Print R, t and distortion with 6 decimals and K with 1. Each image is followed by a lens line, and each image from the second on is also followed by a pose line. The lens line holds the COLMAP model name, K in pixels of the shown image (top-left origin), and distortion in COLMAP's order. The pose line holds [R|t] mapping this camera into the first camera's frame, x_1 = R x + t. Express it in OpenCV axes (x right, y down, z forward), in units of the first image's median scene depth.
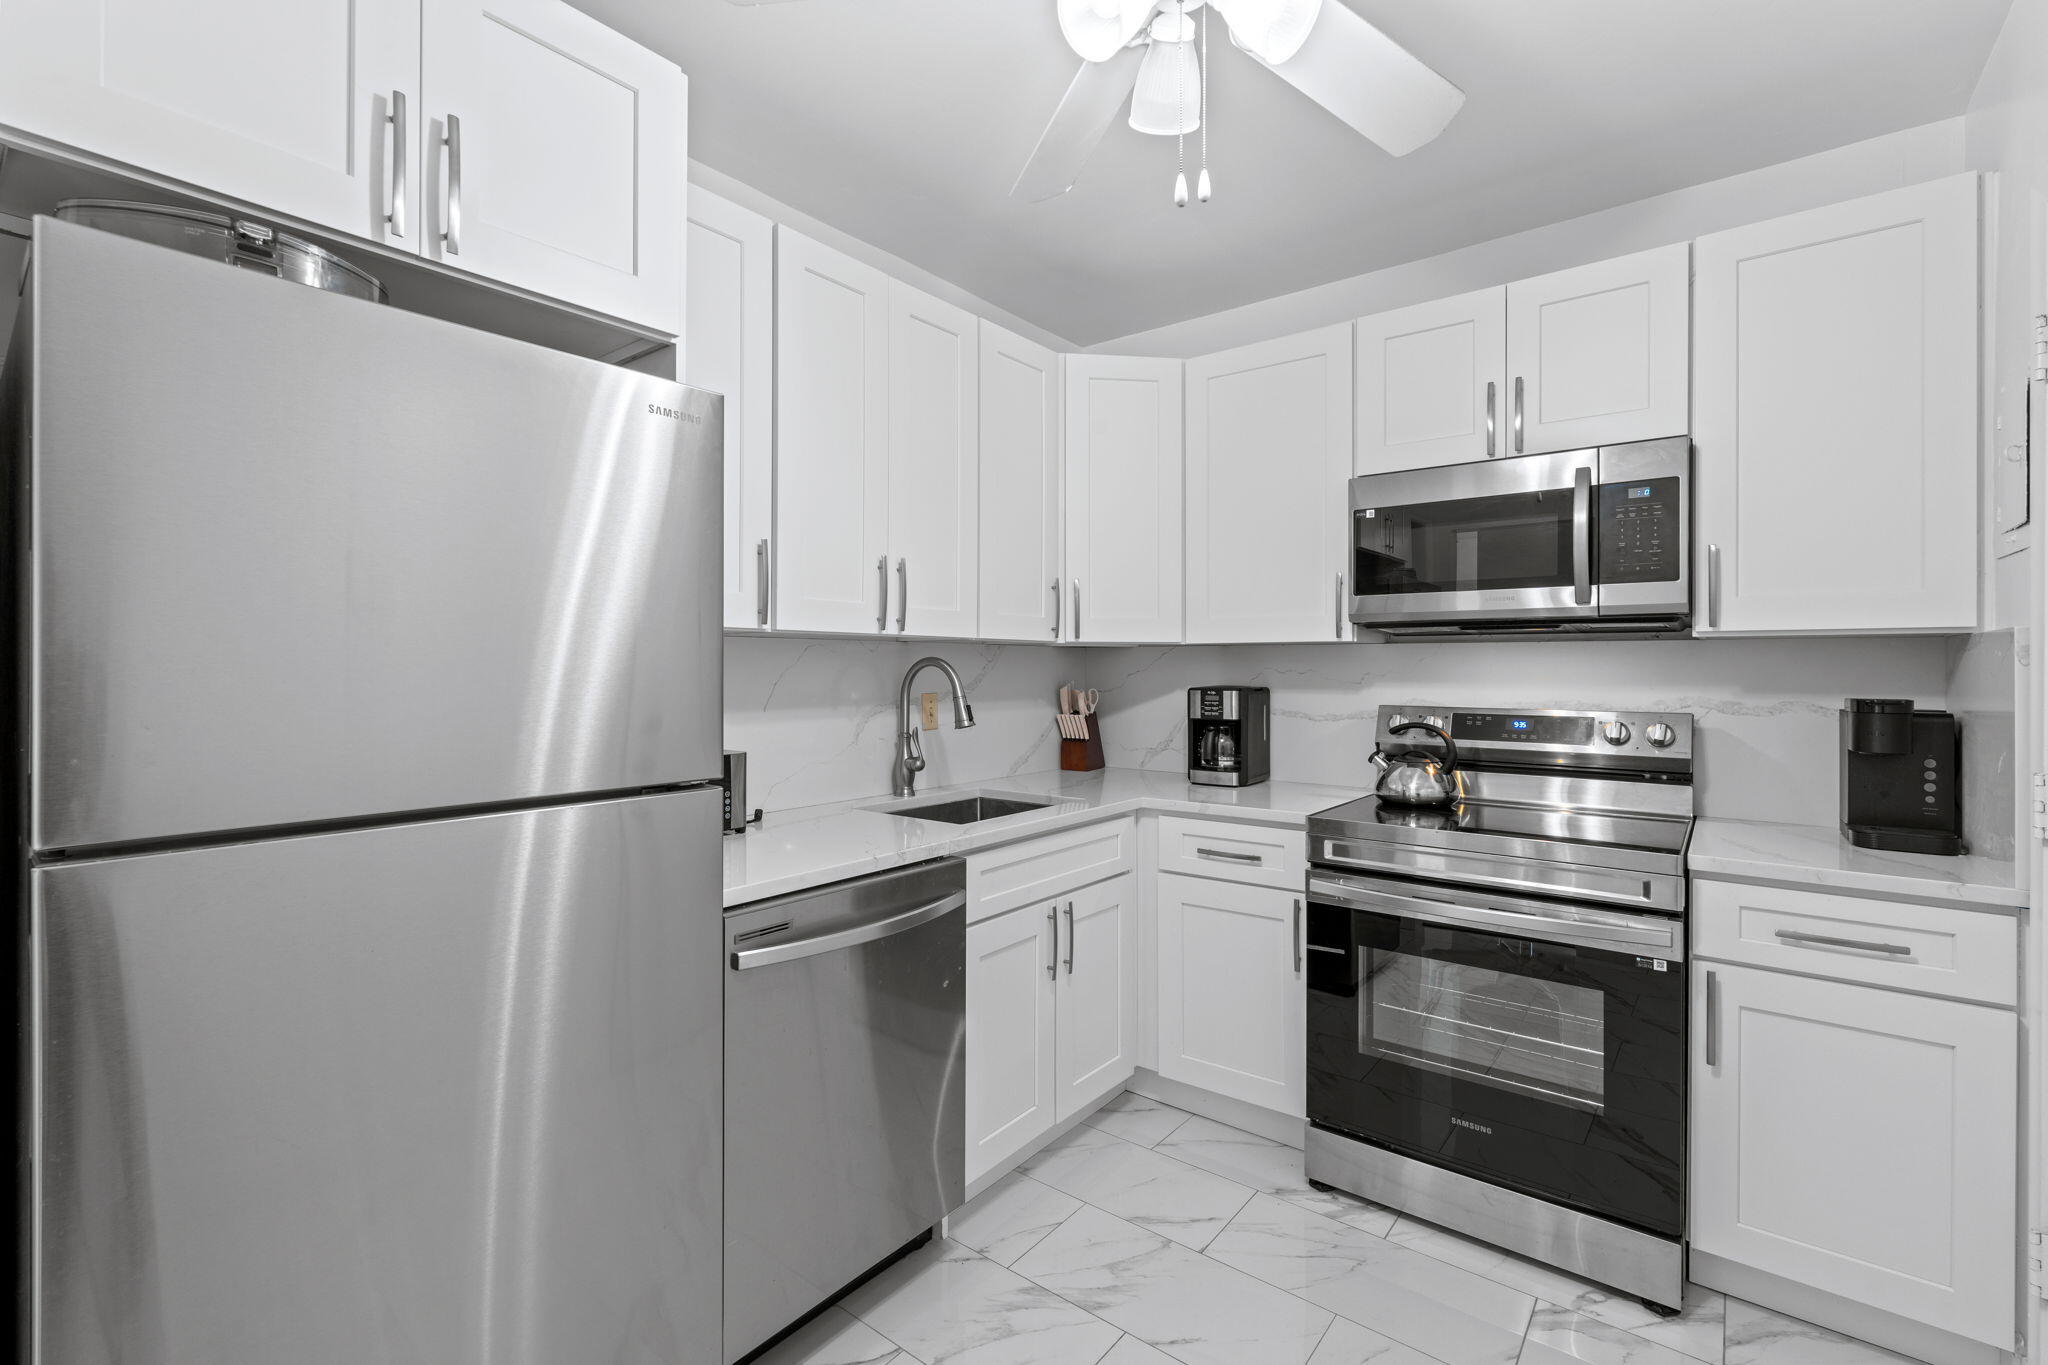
lens RADIAL K [[893.2, 0, 1031.8], [0, 893.2, 668.8], [0, 0, 1]] dist [-0.004210, -0.000852]
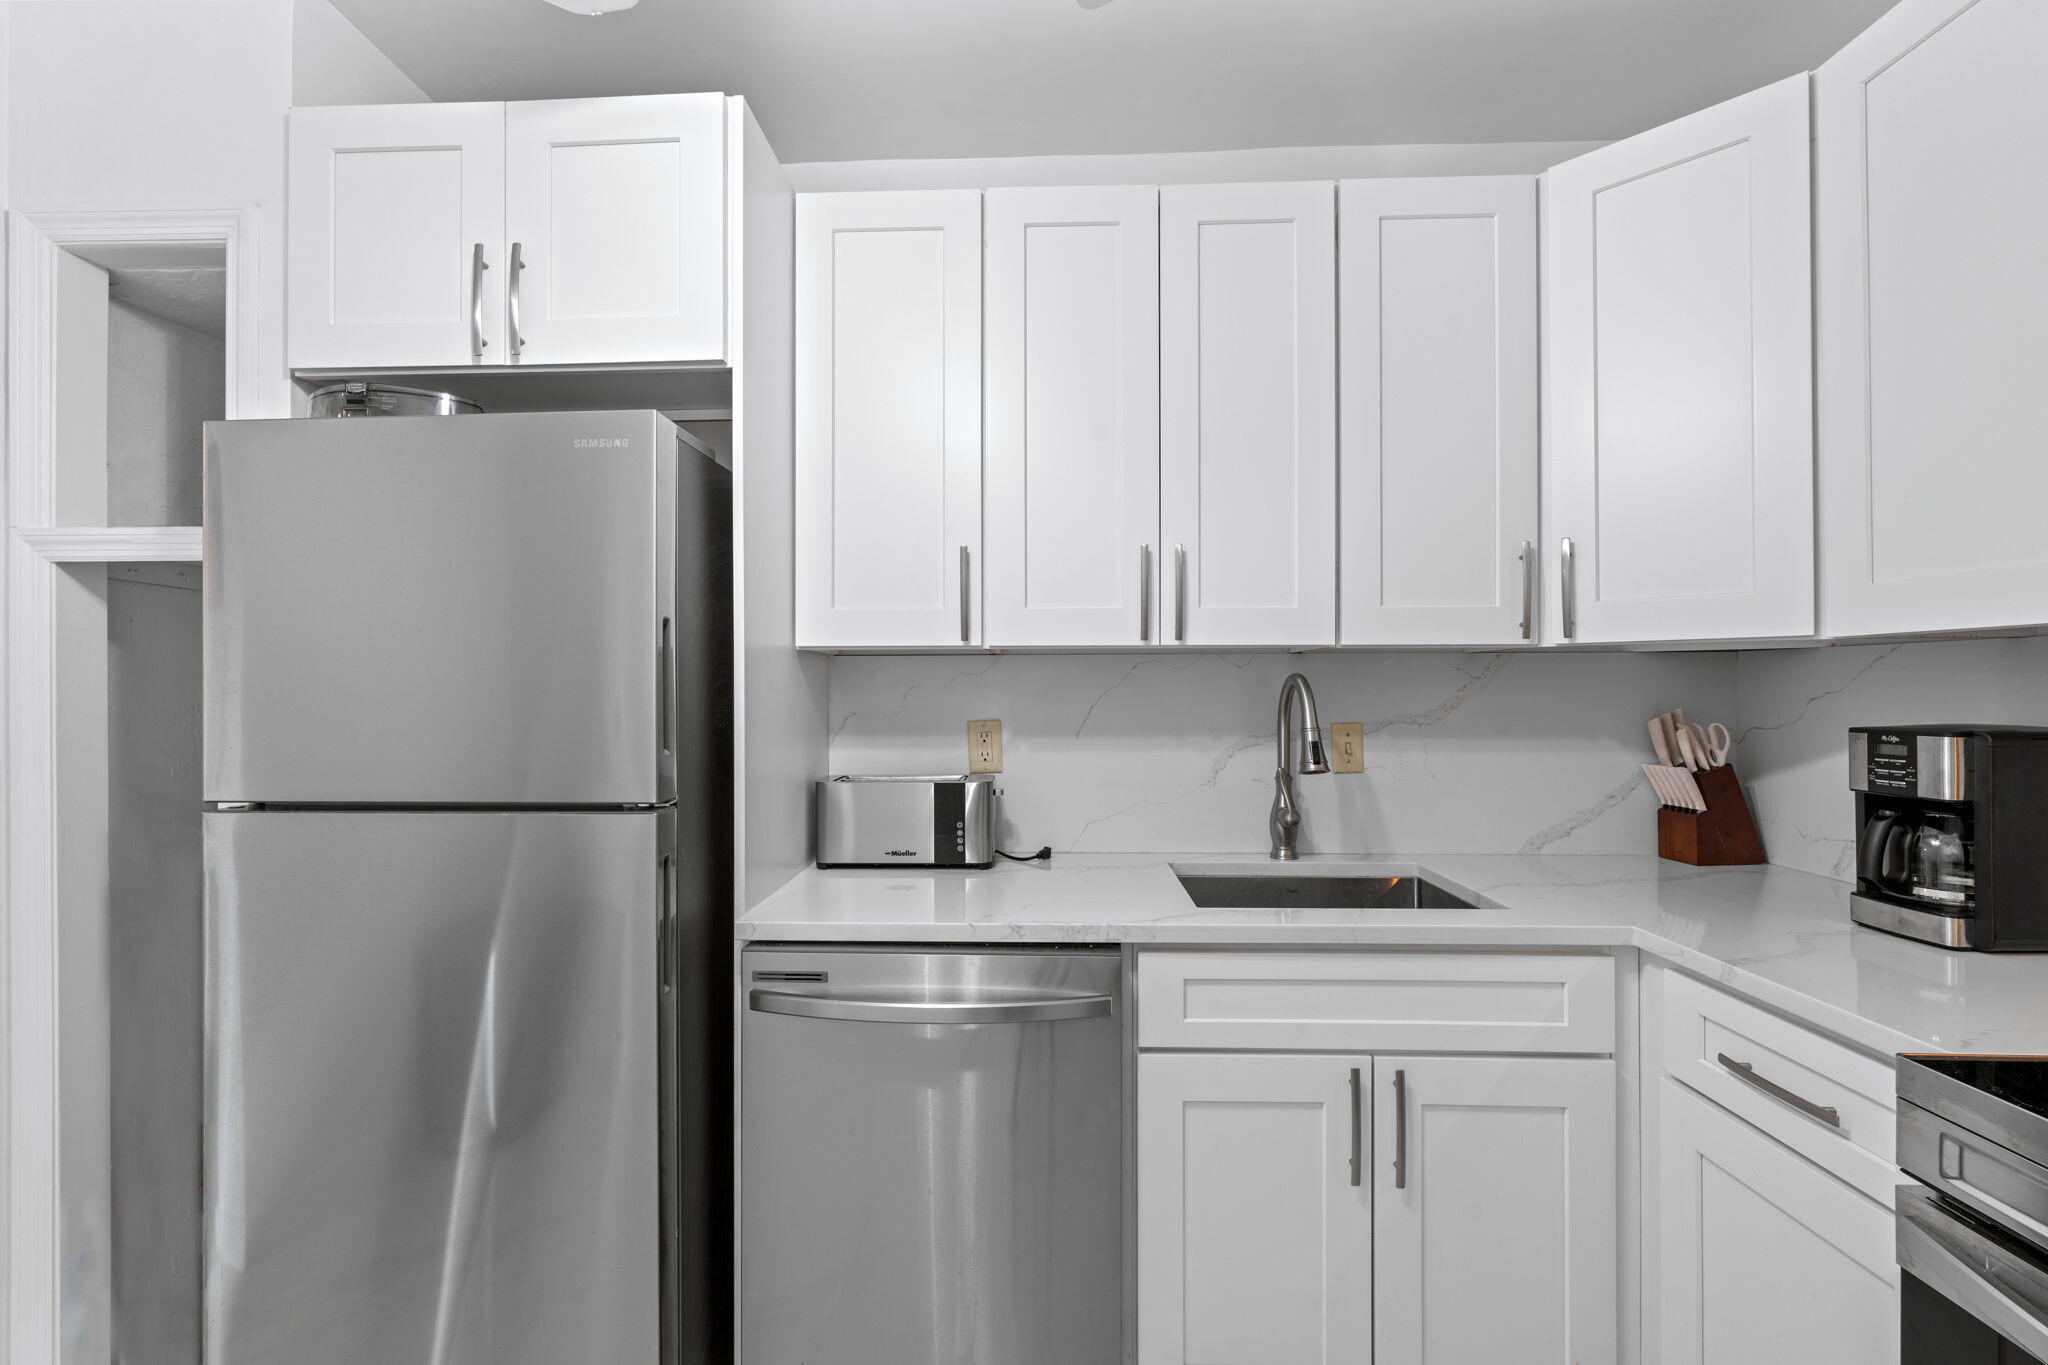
lens RADIAL K [[893.2, 0, 1014.4], [0, 893.2, 687.9], [0, 0, 1]] dist [-0.004210, -0.000852]
pose [[0.583187, -0.003088, -0.812332, 0.317221], [0.002056, 0.999995, -0.002325, -0.000198], [0.812335, -0.000315, 0.583191, 0.353185]]
